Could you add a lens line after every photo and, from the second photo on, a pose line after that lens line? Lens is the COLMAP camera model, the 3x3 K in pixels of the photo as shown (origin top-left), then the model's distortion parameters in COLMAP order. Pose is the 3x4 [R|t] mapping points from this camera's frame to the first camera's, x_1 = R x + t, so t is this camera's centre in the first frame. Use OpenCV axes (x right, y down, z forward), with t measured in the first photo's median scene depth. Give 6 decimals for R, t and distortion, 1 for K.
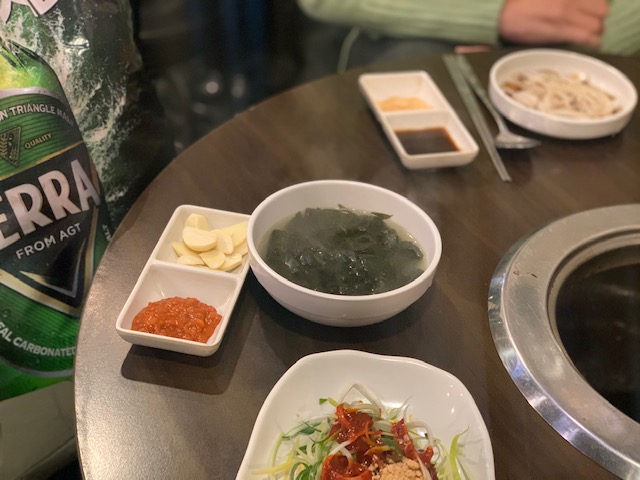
lens RADIAL K [[968.4, 0, 320.0], [0, 968.4, 240.0], [0, 0, 1]] dist [0.044333, 0.003650]
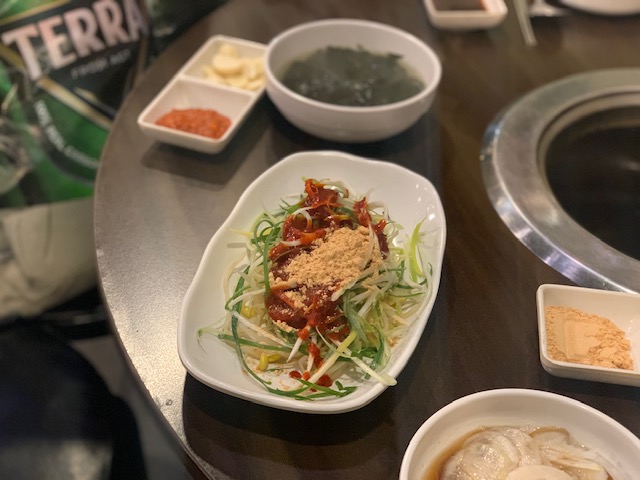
lens RADIAL K [[968.4, 0, 320.0], [0, 968.4, 240.0], [0, 0, 1]] dist [0.044333, 0.003650]
pose [[0.988438, 0.077264, -0.130464, 0.136479], [-0.072616, 0.996557, 0.040022, 0.141958], [0.133107, -0.030085, 0.990645, -0.091782]]
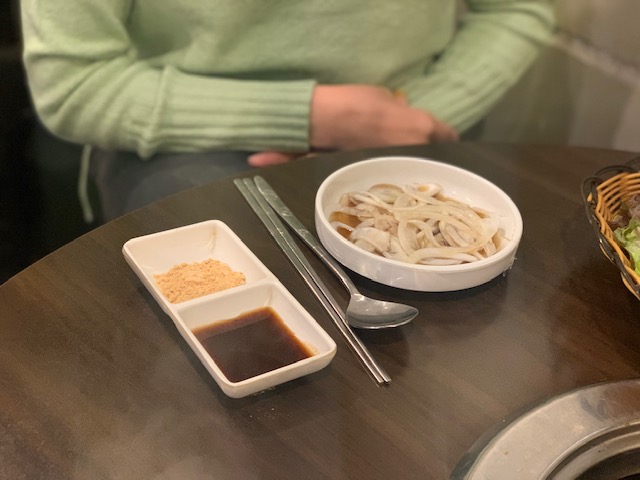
lens RADIAL K [[968.4, 0, 320.0], [0, 968.4, 240.0], [0, 0, 1]] dist [0.044333, 0.003650]
pose [[0.954743, -0.155032, 0.253833, 0.004347], [0.166763, 0.985674, -0.025232, -0.166273], [-0.246285, 0.066420, 0.966919, 0.438792]]
